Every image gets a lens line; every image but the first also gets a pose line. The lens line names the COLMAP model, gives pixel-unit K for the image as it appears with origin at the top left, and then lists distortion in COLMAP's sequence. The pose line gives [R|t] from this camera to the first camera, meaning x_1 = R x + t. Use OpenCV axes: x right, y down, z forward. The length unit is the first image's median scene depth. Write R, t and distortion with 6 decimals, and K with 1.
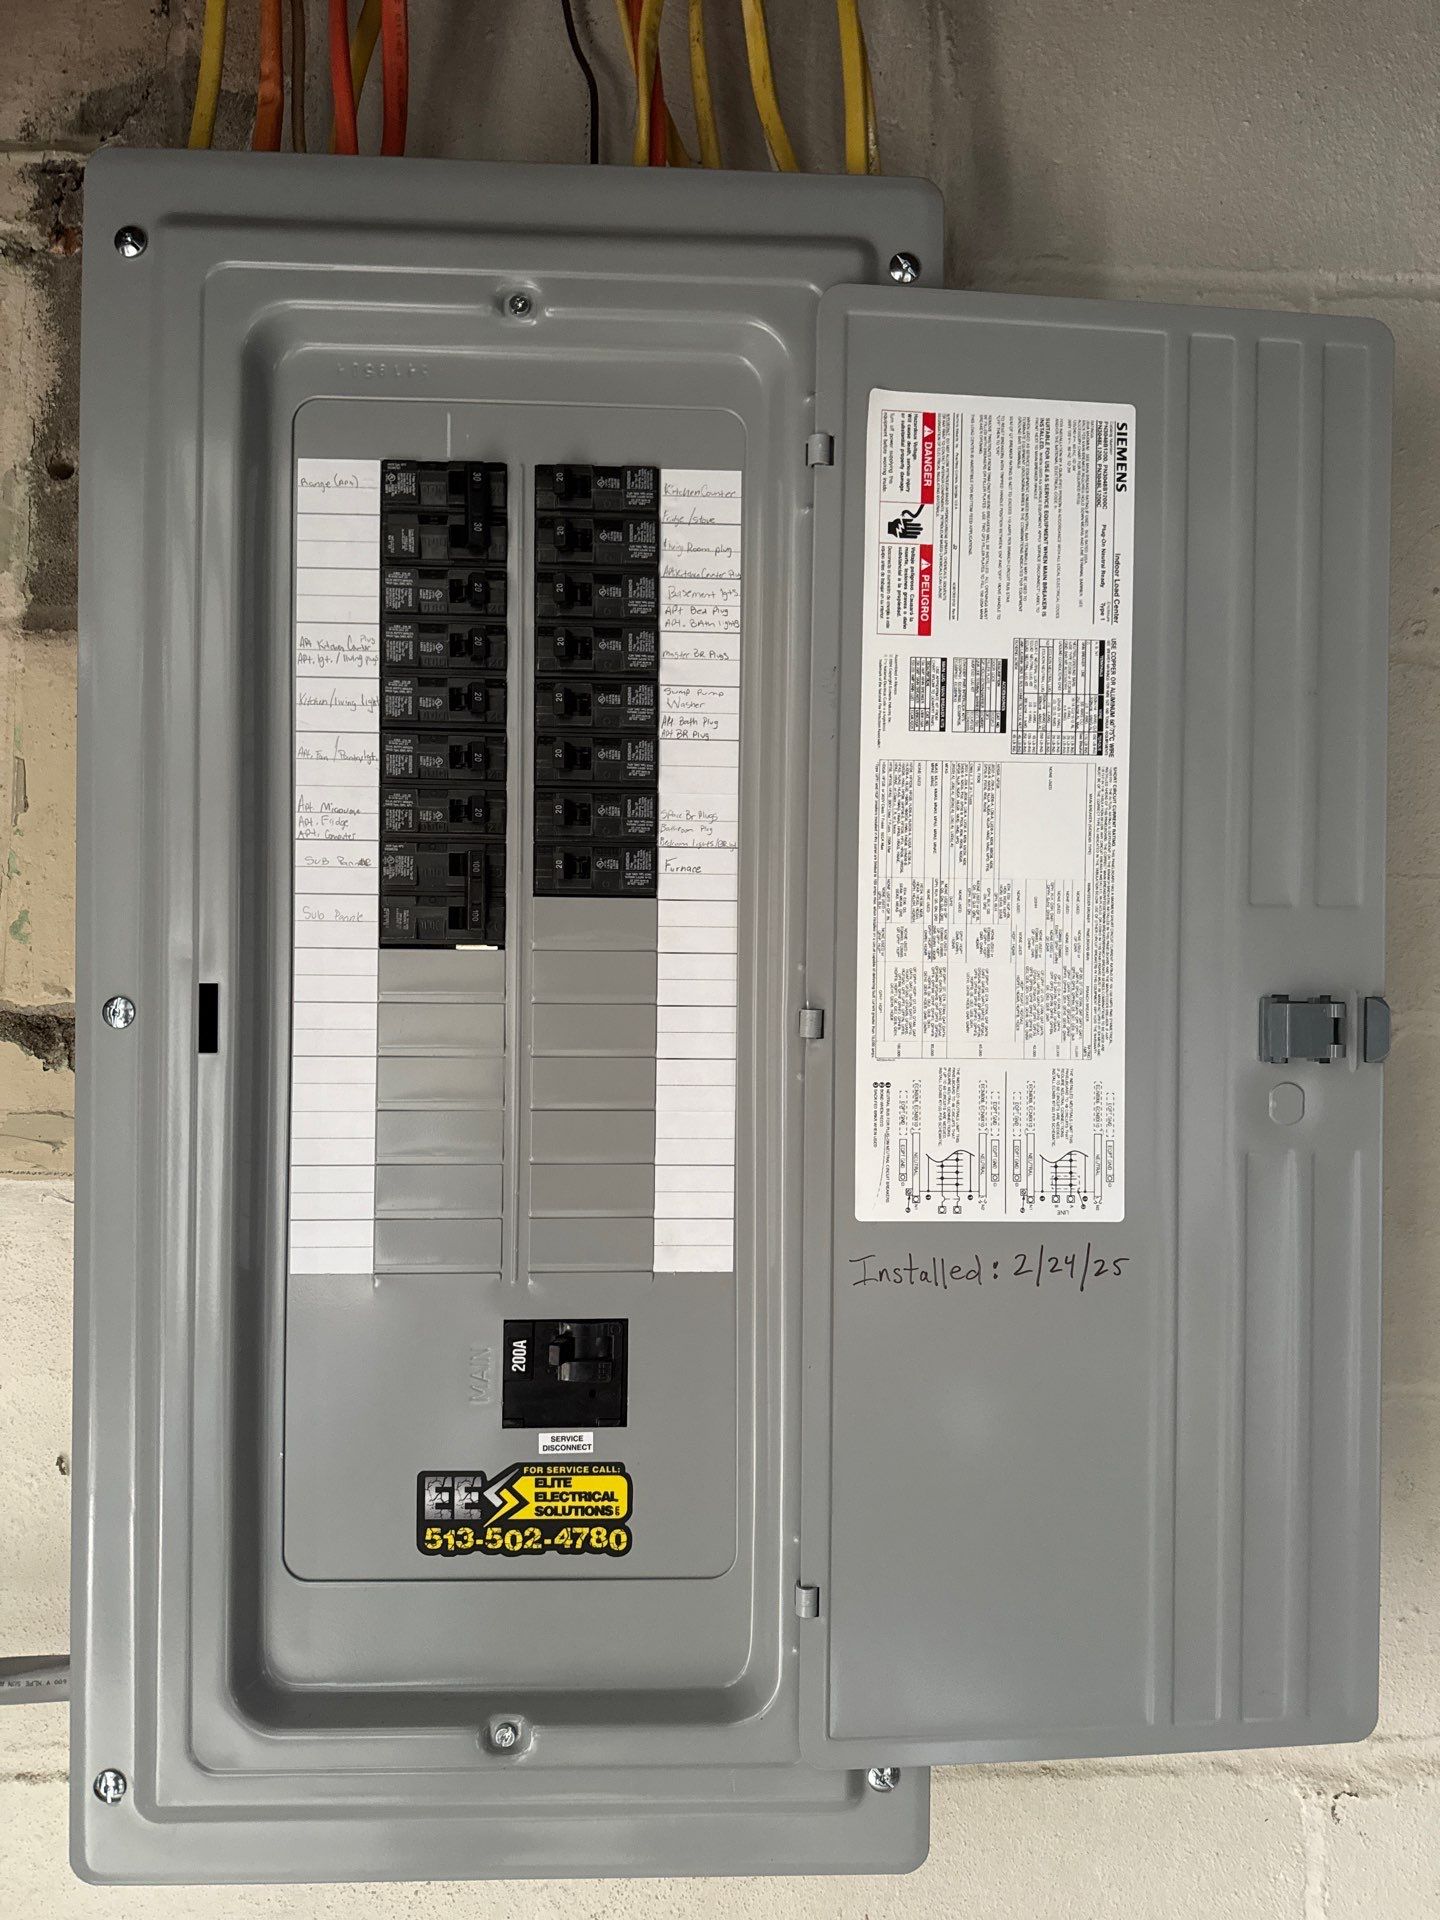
lens RADIAL K [[1321.3, 0, 717.9], [0, 1321.3, 961.1], [0, 0, 1]] dist [0.036981, -0.053590]
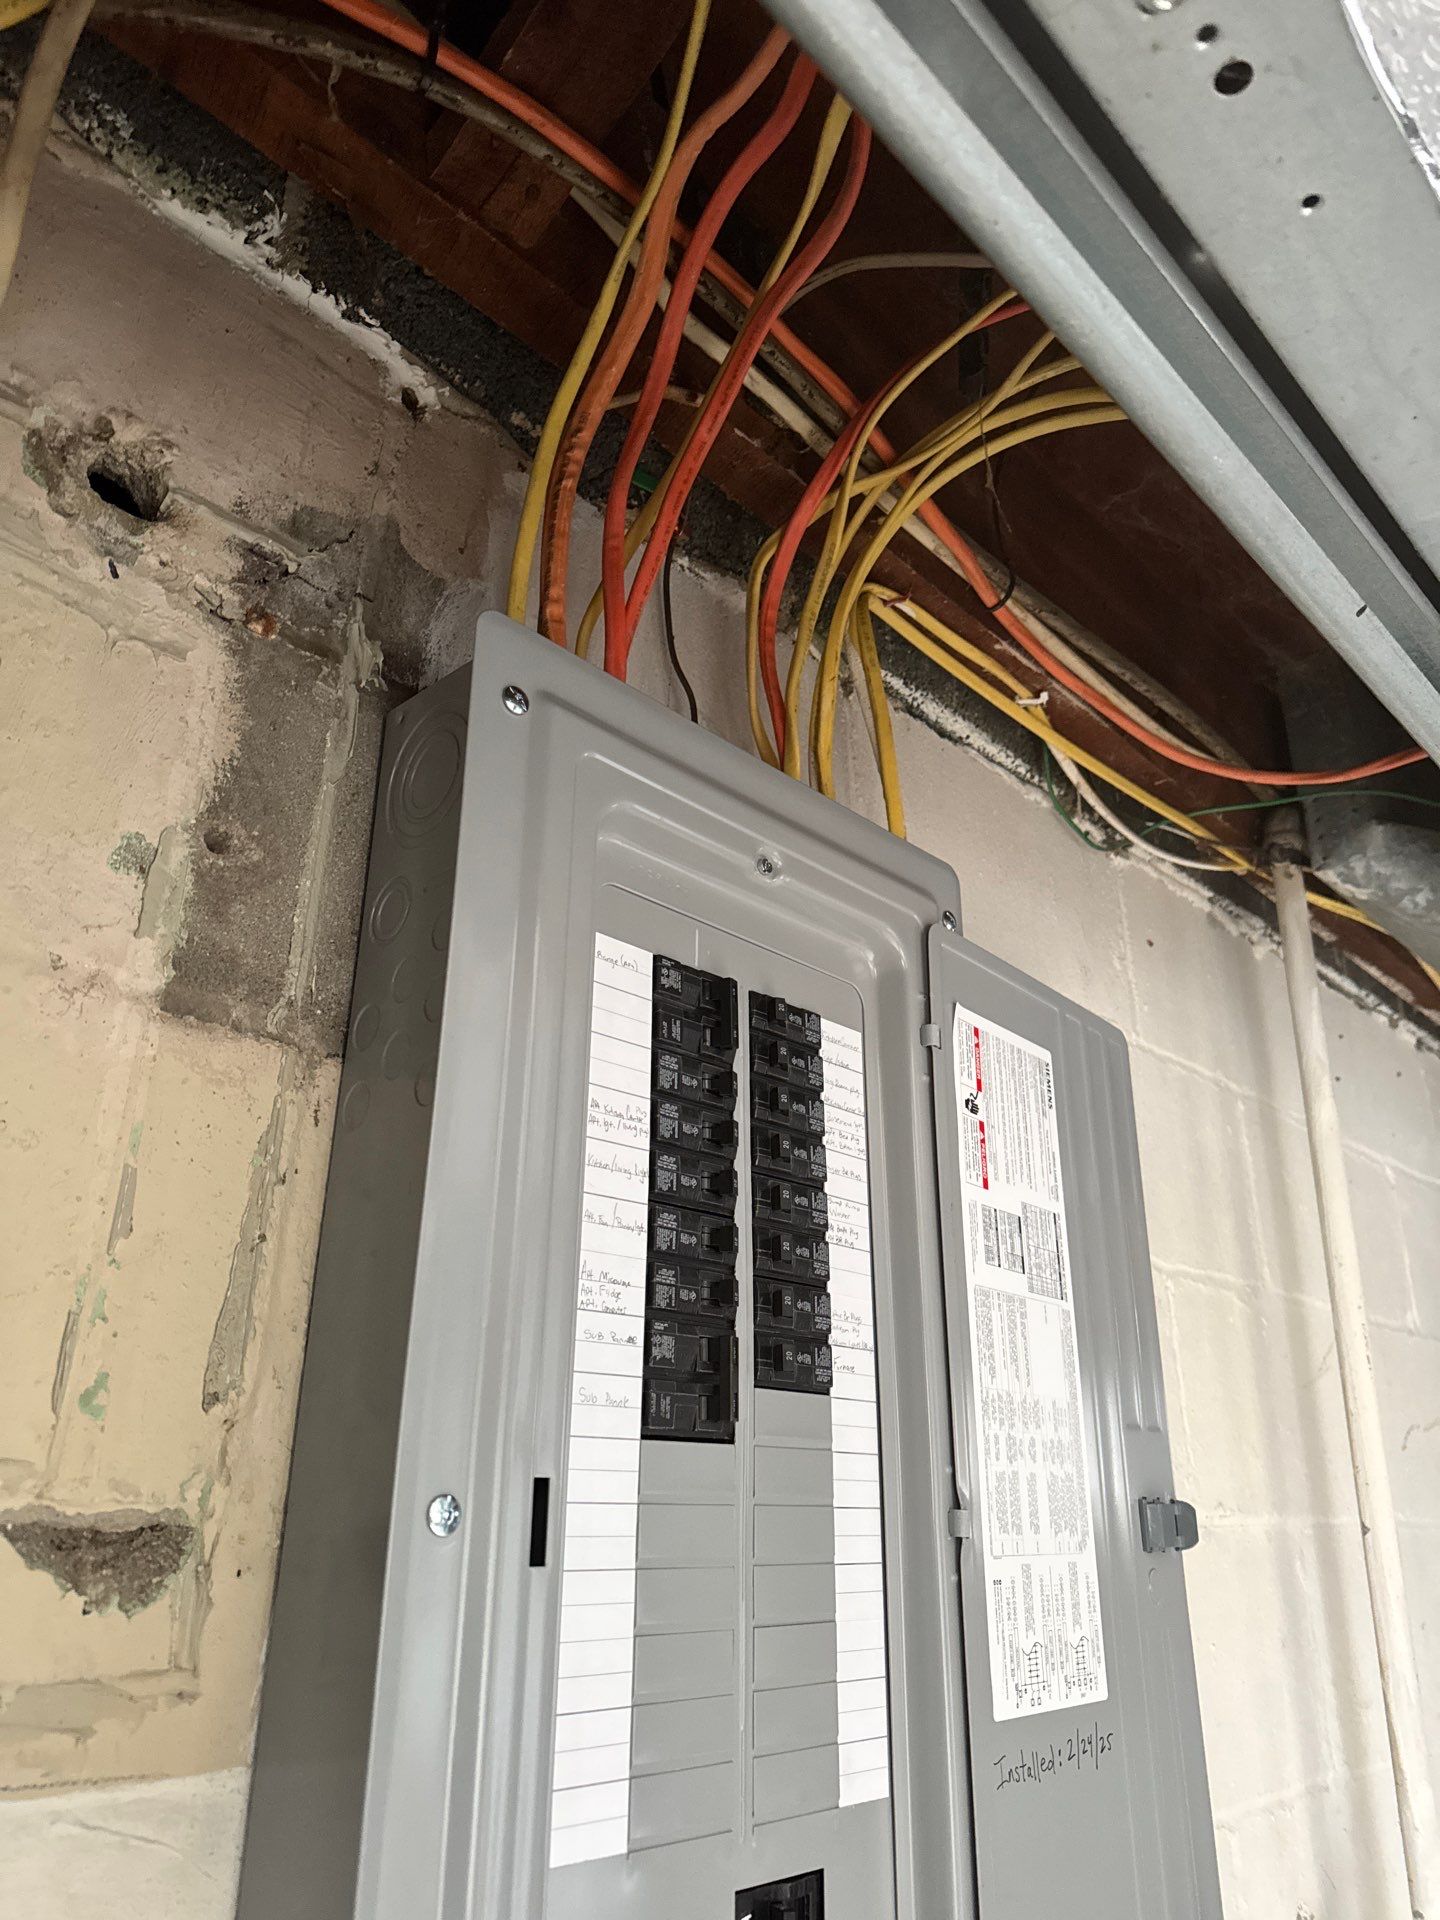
lens RADIAL K [[1321.3, 0, 679.0], [0, 1321.3, 951.0], [0, 0, 1]] dist [0.036981, -0.053590]
pose [[0.741464, 0.255250, 0.620547, -0.886841], [-0.011596, 0.929556, -0.368499, 0.013792], [-0.670892, 0.266033, 0.692192, 0.242689]]
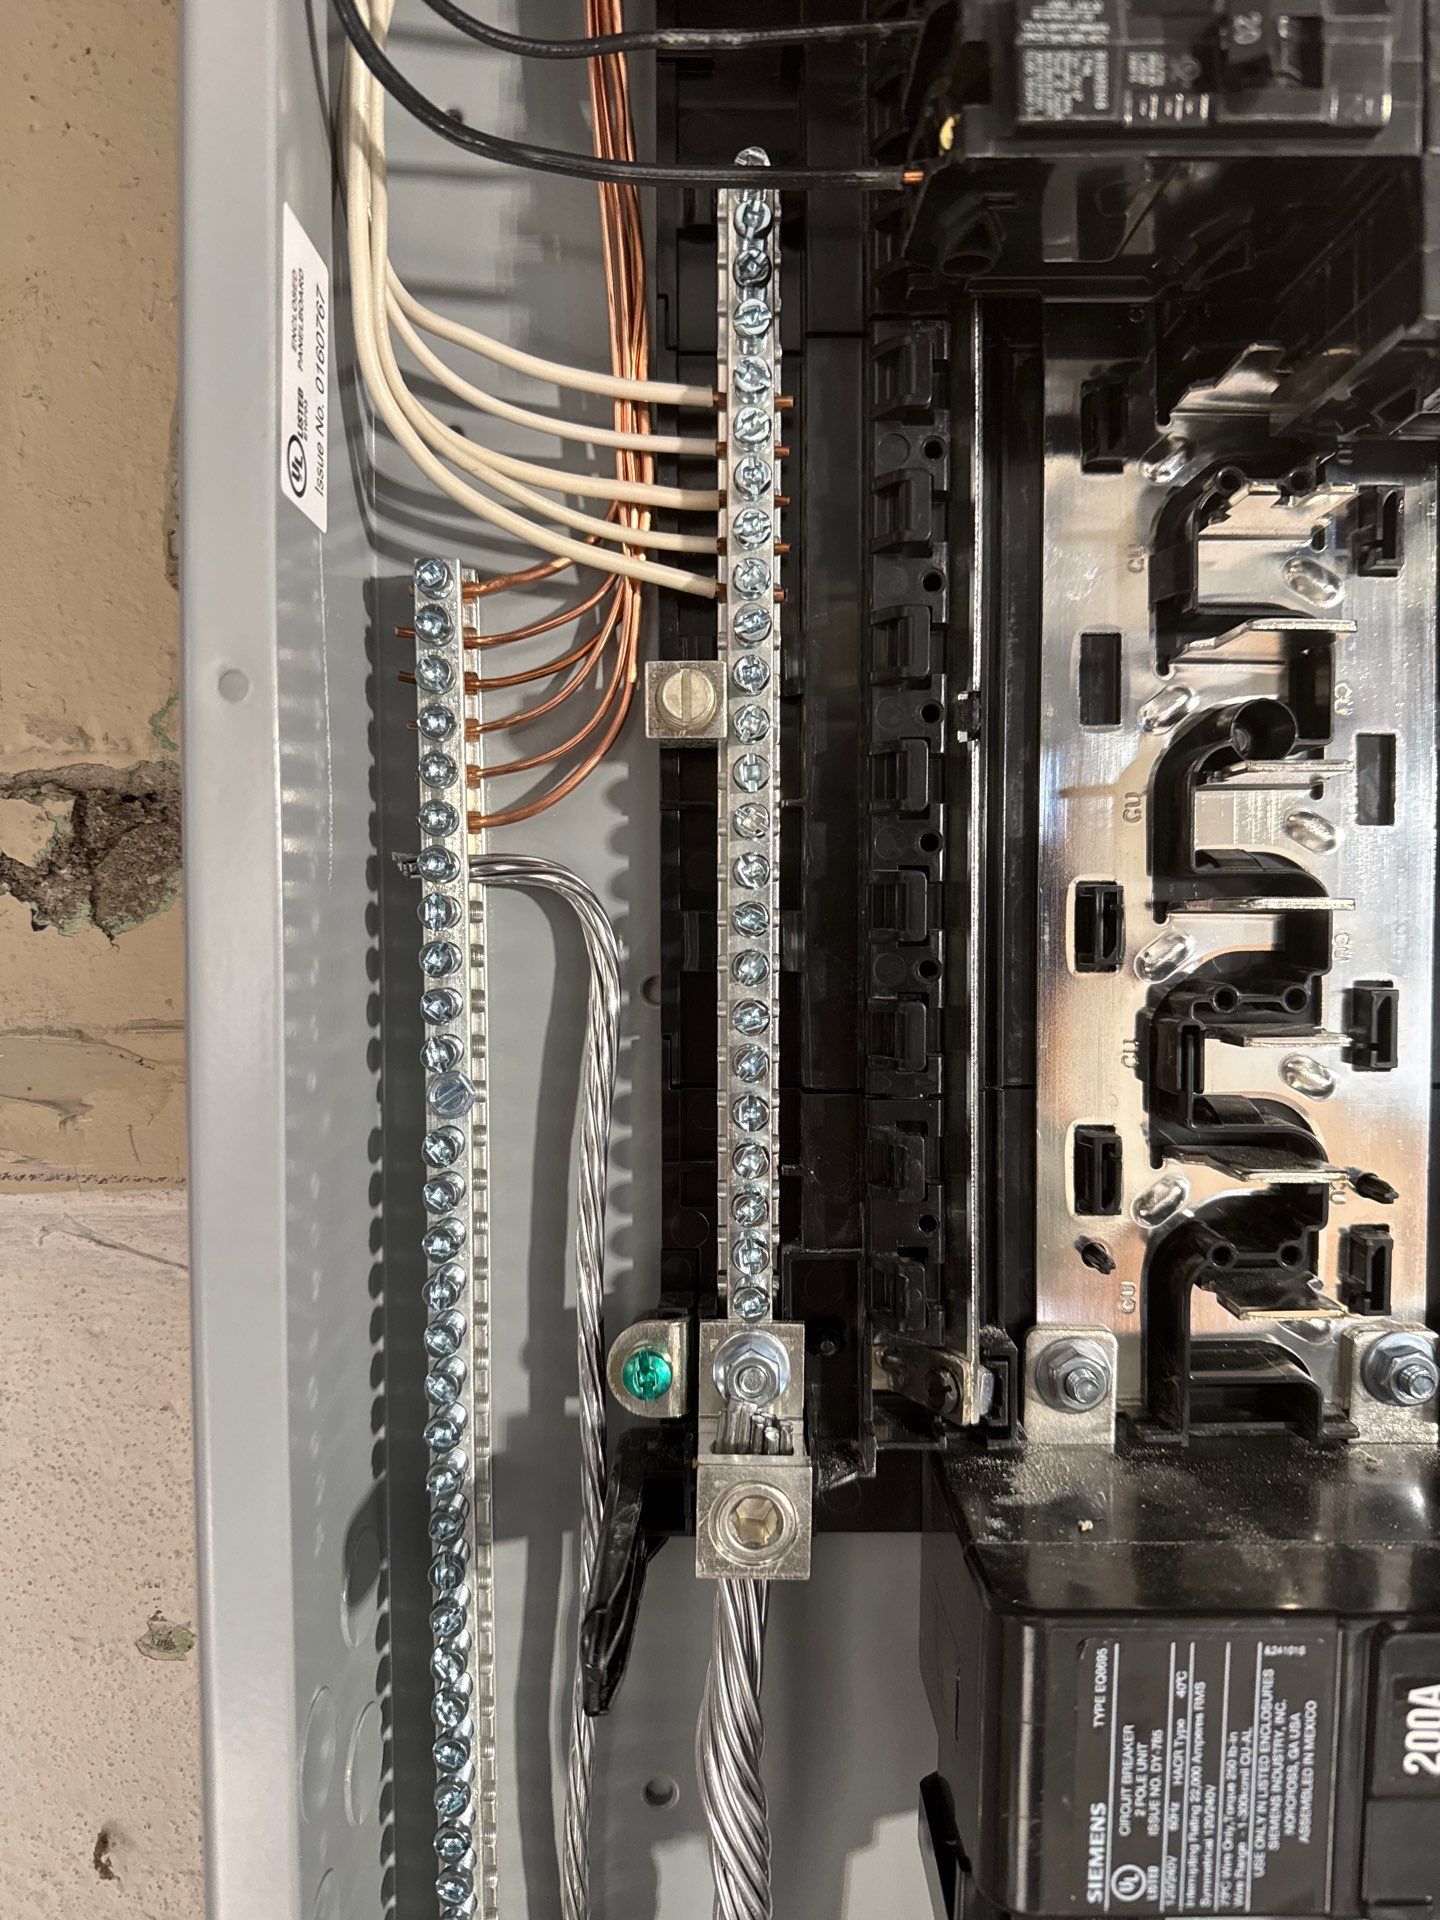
lens RADIAL K [[1385.4, 0, 692.8], [0, 1385.4, 956.1], [0, 0, 1]] dist [0.029387, -0.044872]
pose [[0.998032, -0.015249, -0.060818, -0.307791], [0.017660, 0.999071, 0.039300, 0.085979], [0.060163, -0.040297, 0.997375, 0.646877]]
